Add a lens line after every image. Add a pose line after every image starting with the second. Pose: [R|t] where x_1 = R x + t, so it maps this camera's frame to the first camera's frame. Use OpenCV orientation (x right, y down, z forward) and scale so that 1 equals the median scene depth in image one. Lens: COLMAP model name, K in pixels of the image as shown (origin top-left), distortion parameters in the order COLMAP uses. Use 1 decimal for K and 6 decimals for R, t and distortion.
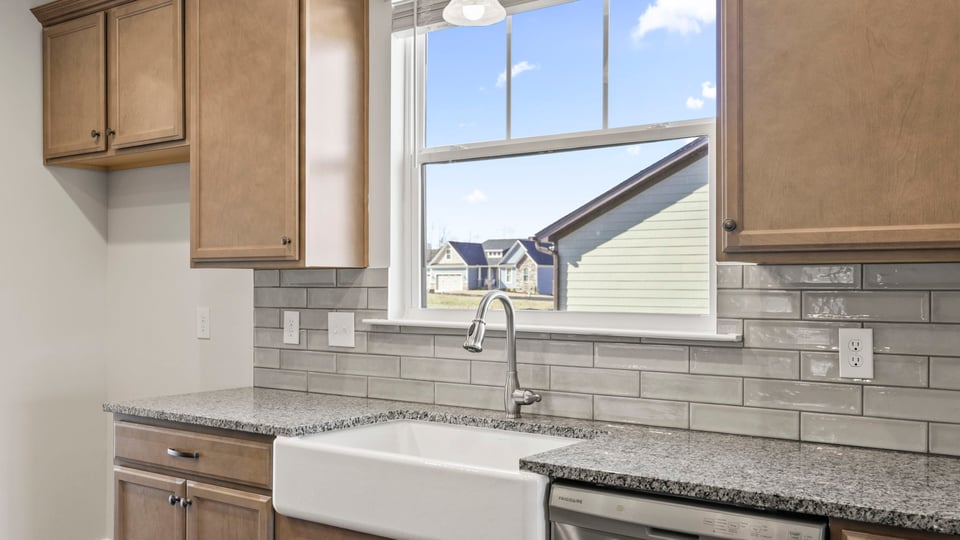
lens RADIAL K [[933.7, 0, 478.0], [0, 933.7, 273.9], [0, 0, 1]] dist [0.014508, 0.000000]
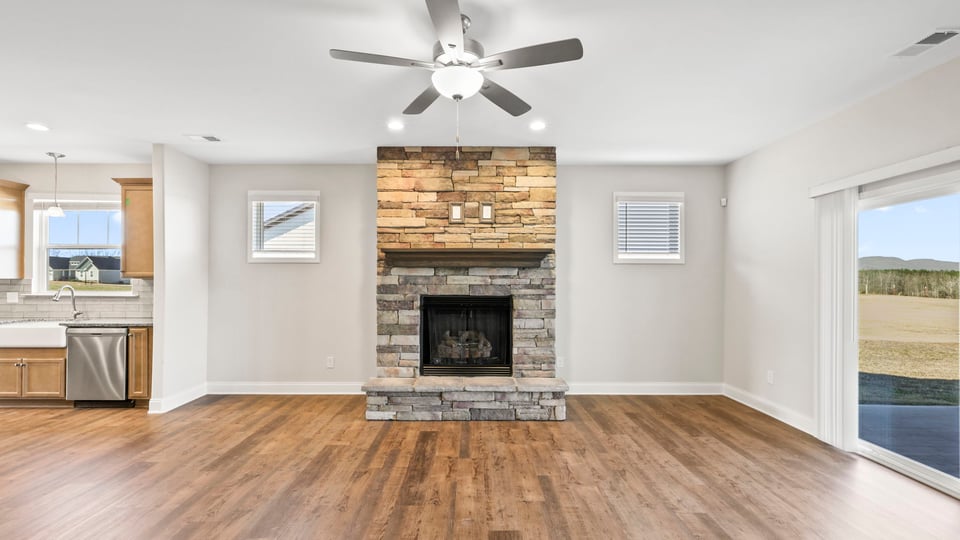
lens RADIAL K [[412.3, 0, 483.3], [0, 412.3, 281.7], [0, 0, 1]] dist [0.001480, -0.000332]
pose [[0.809934, 0.005485, 0.586496, 0.343367], [-0.004930, 0.999985, -0.002543, -0.000569], [-0.586501, -0.000832, 0.809948, -1.145091]]
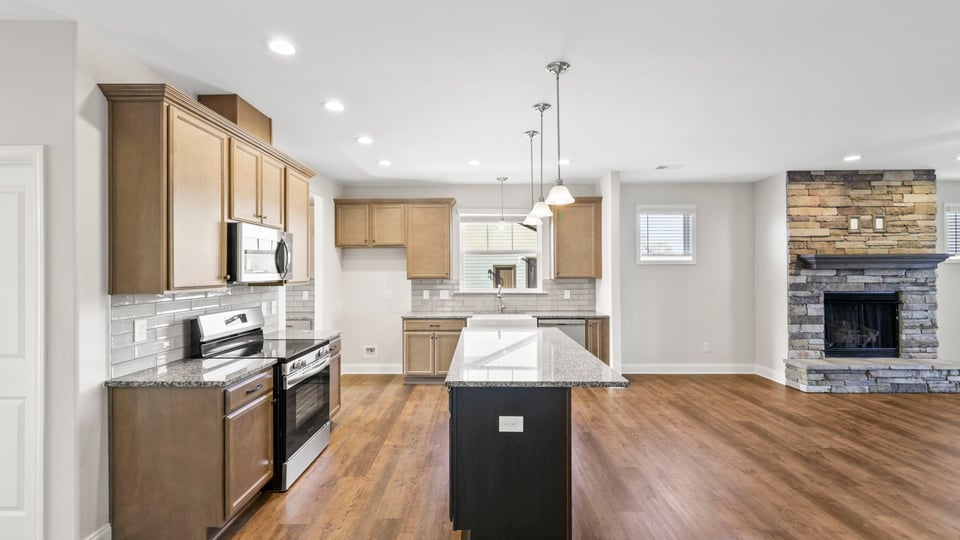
lens RADIAL K [[400.4, 0, 478.1], [0, 400.4, 271.3], [0, 0, 1]] dist [-0.000697, 0.001525]
pose [[0.815933, -0.003865, 0.578133, -1.020780], [0.001439, 0.999988, 0.004655, -0.048194], [-0.578144, -0.002966, 0.815929, -0.477004]]
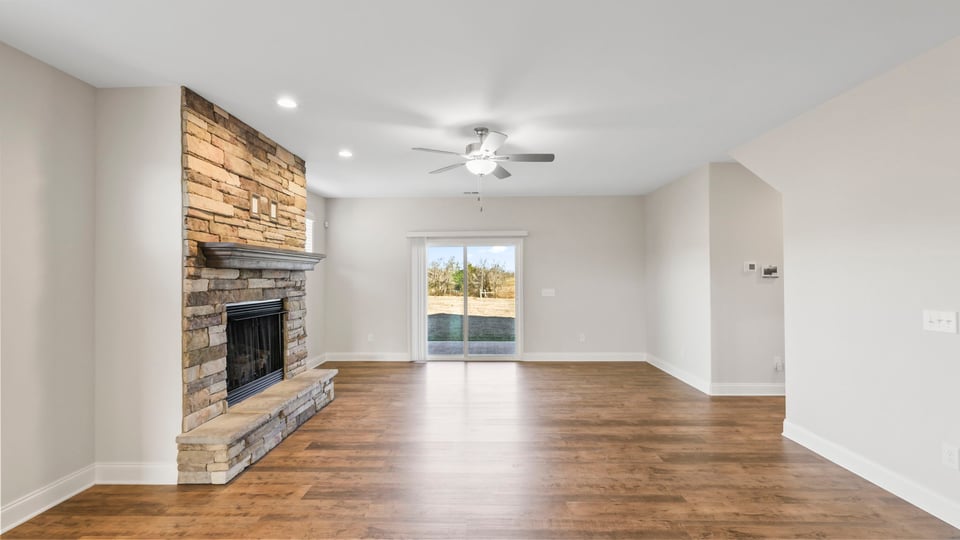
lens RADIAL K [[401.4, 0, 478.7], [0, 401.4, 272.5], [0, 0, 1]] dist [-0.001232, 0.000410]
pose [[-0.571537, 0.008646, 0.820531, -0.199950], [-0.001646, 0.999930, -0.011682, -0.027260], [-0.820575, -0.008027, -0.571483, 0.059972]]
